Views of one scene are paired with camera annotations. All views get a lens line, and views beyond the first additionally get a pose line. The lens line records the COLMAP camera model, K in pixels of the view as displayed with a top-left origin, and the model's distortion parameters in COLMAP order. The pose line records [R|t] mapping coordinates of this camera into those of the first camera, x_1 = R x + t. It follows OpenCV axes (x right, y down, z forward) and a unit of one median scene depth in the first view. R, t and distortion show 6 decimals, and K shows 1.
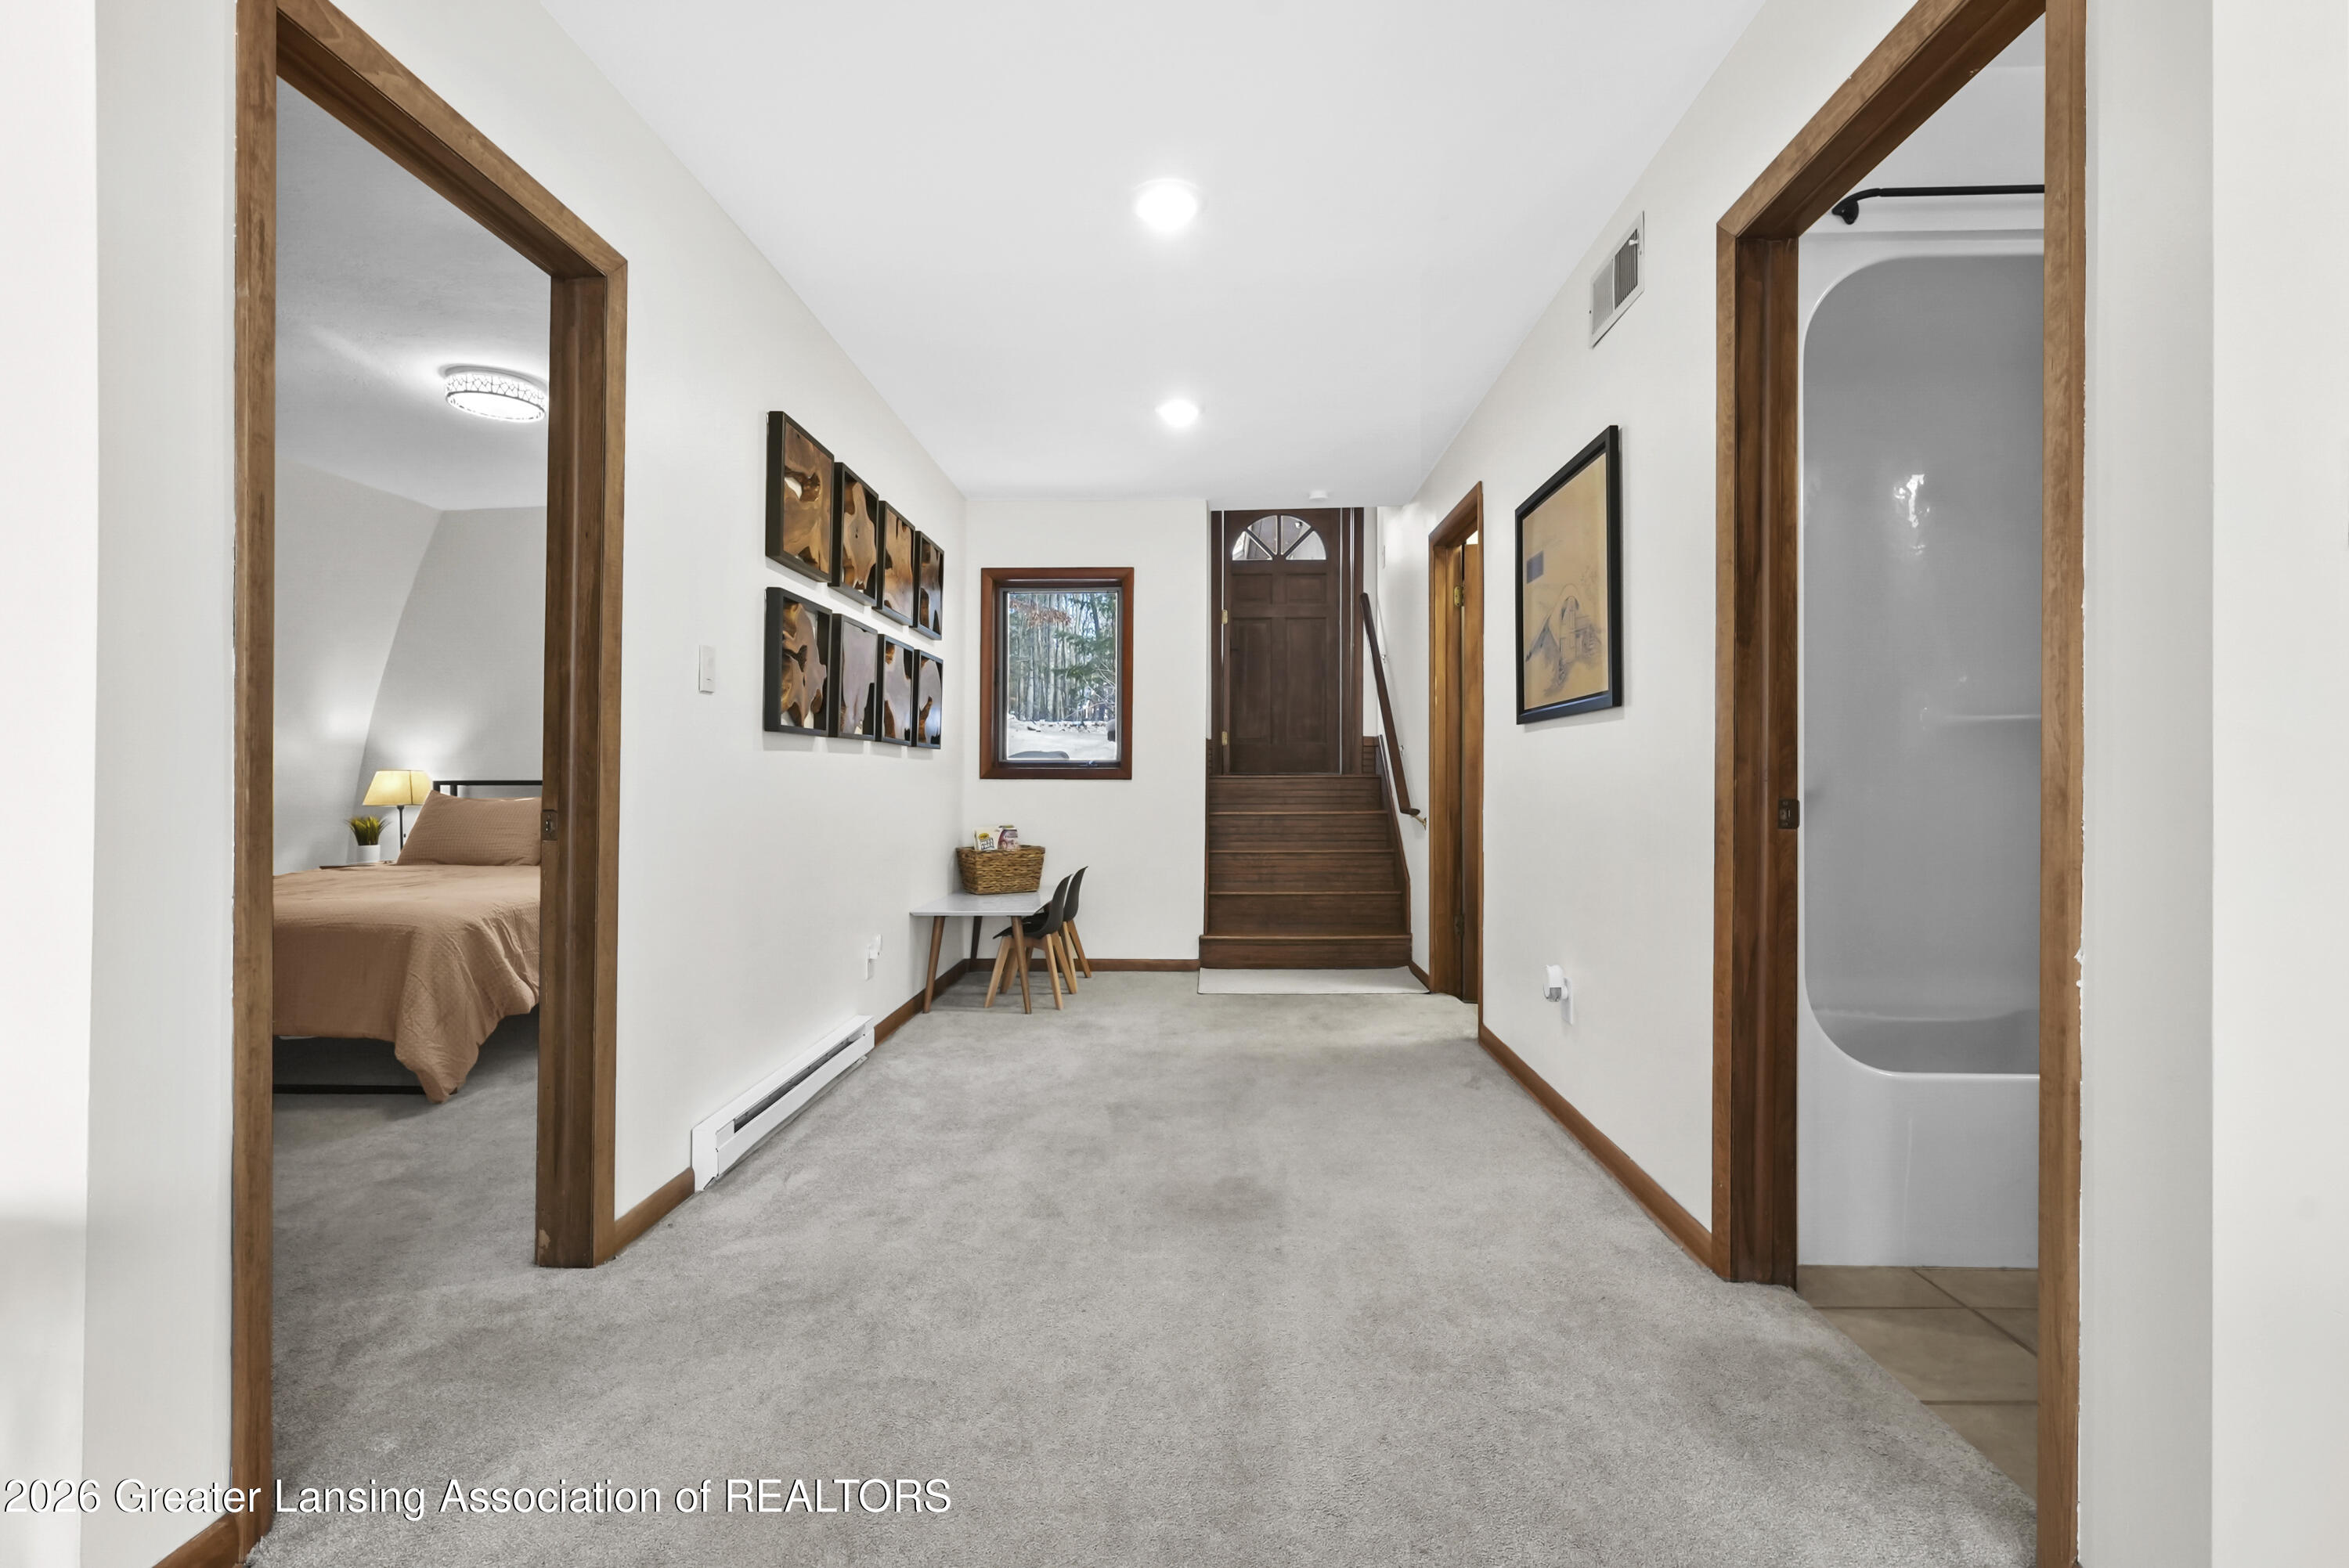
lens RADIAL K [[1060.7, 0, 1165.1], [0, 1060.7, 785.2], [0, 0, 1]] dist [0.001717, -0.000081]
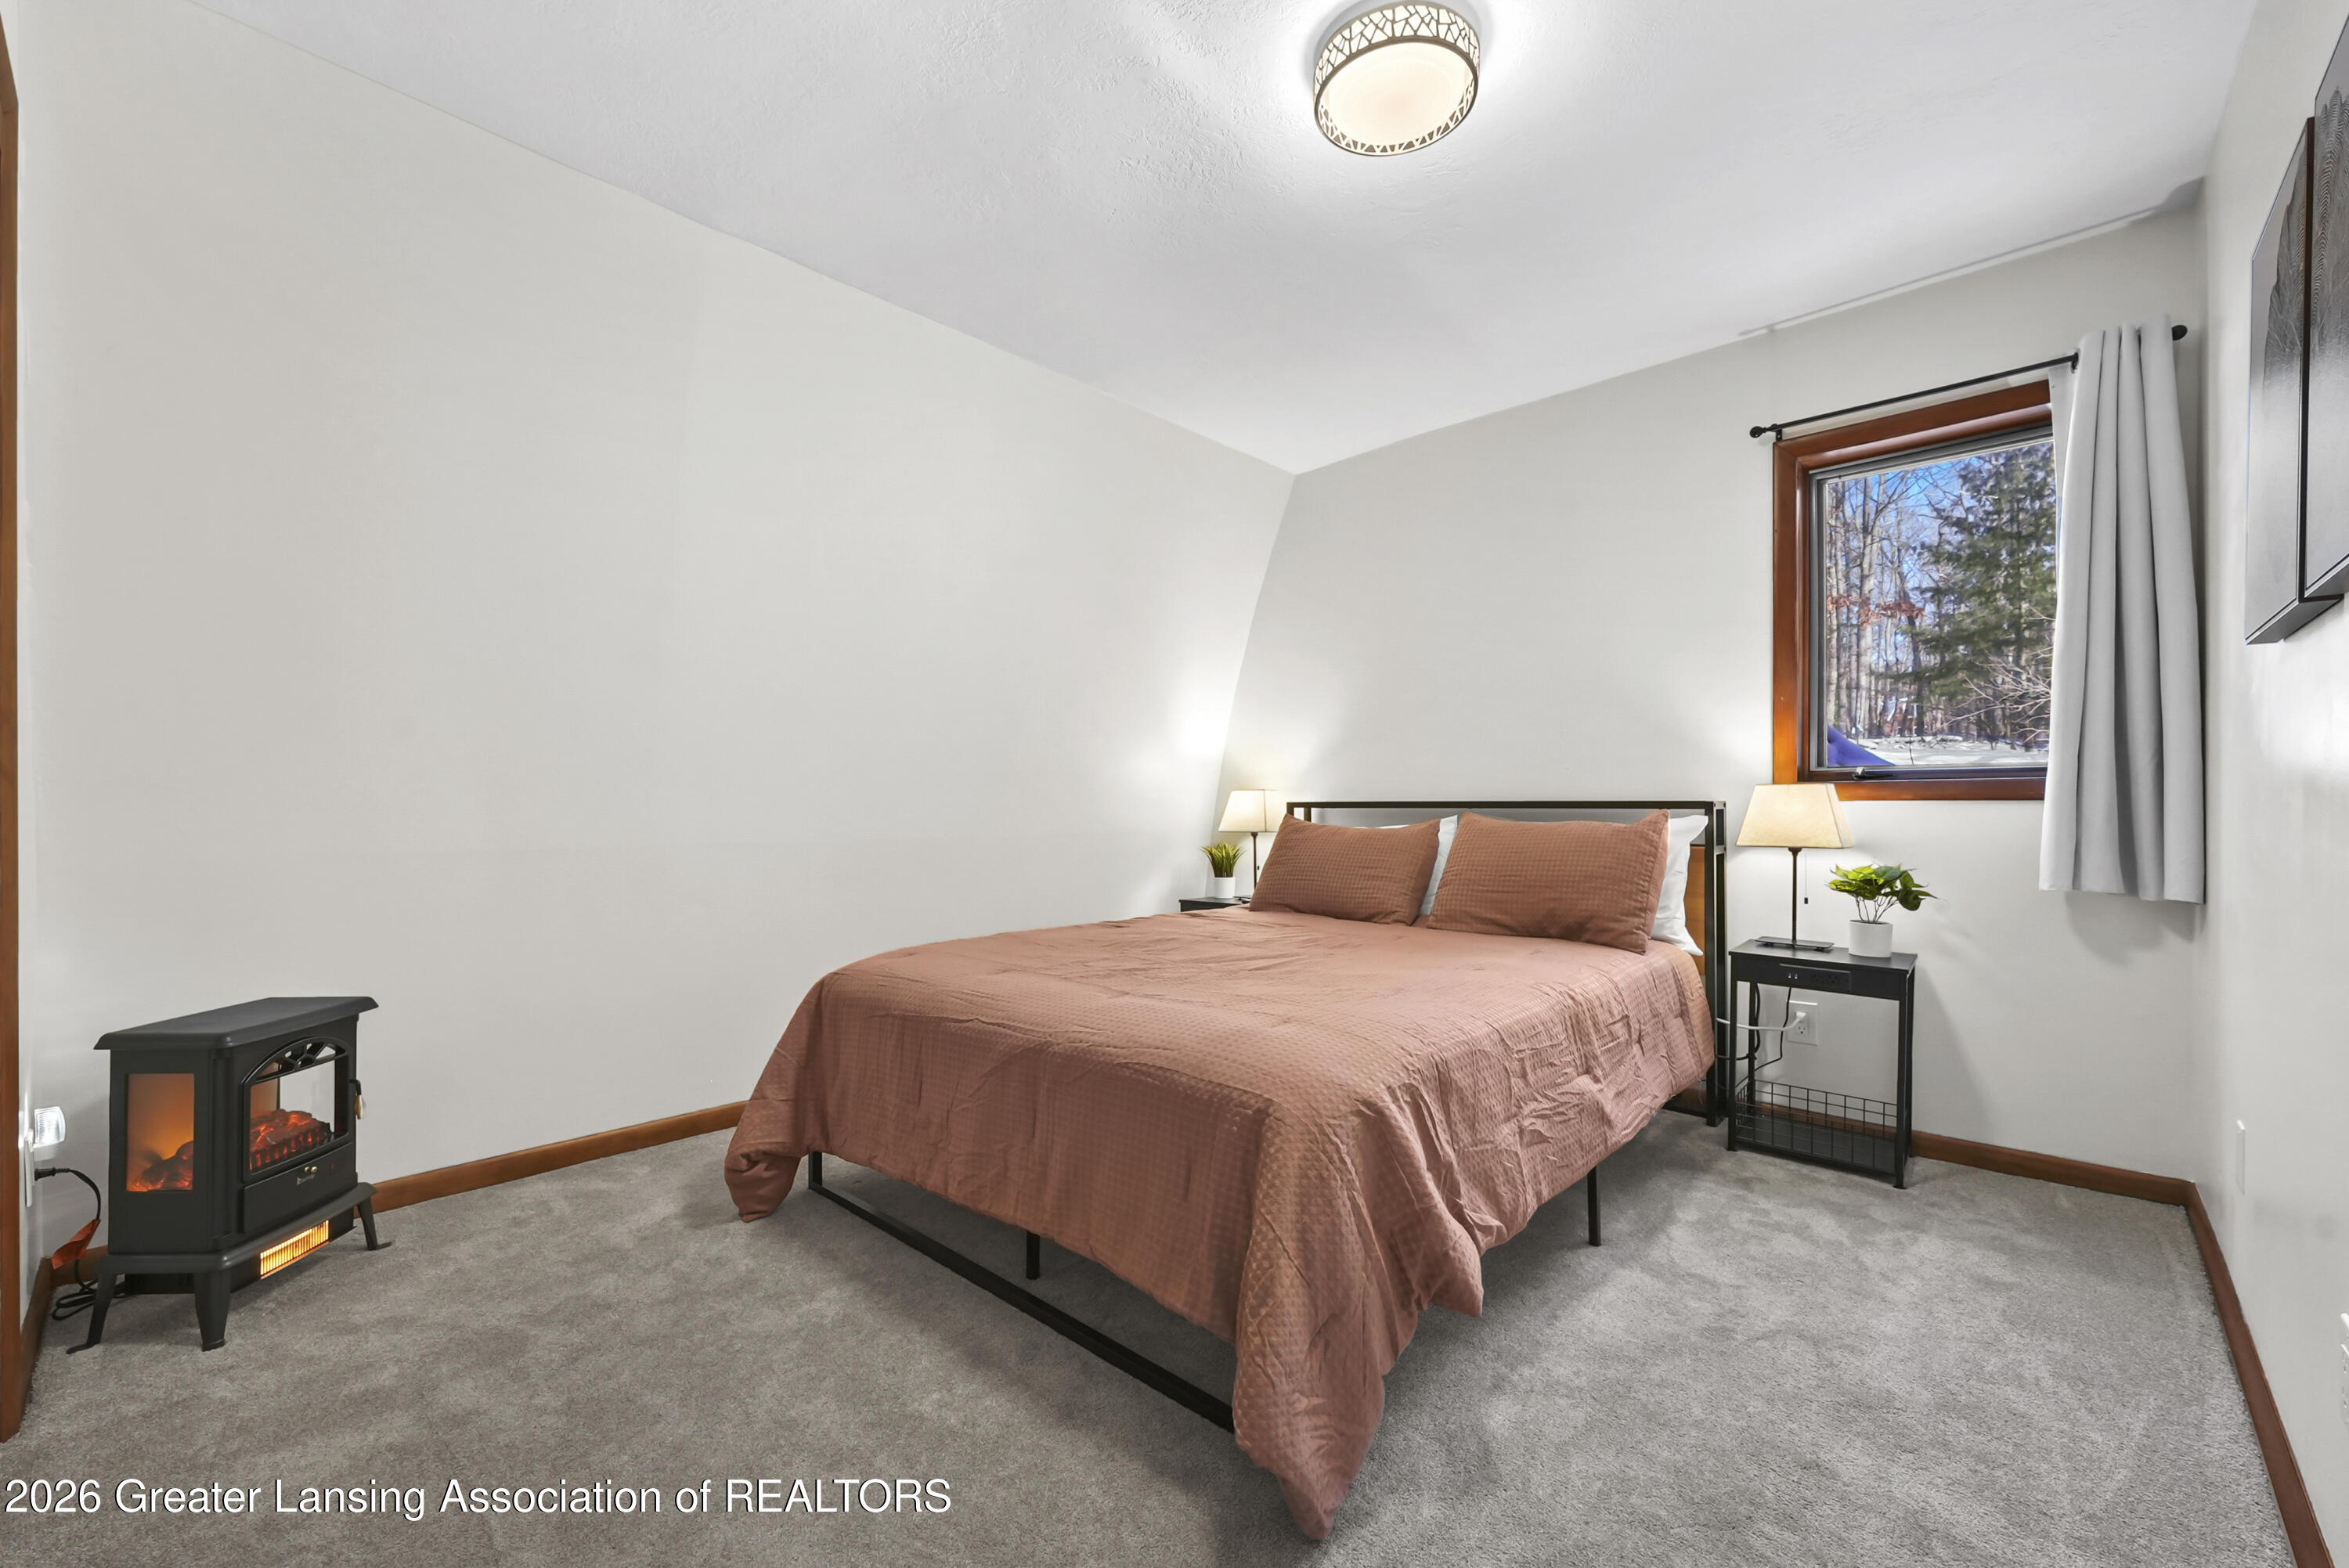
lens RADIAL K [[954.9, 0, 1174.2], [0, 954.9, 797.5], [0, 0, 1]] dist [0.005369, -0.000847]
pose [[0.756905, -0.005234, -0.653504, -0.294227], [-0.003395, 0.999923, -0.011940, 0.001530], [0.653516, 0.011257, 0.756829, 0.414815]]
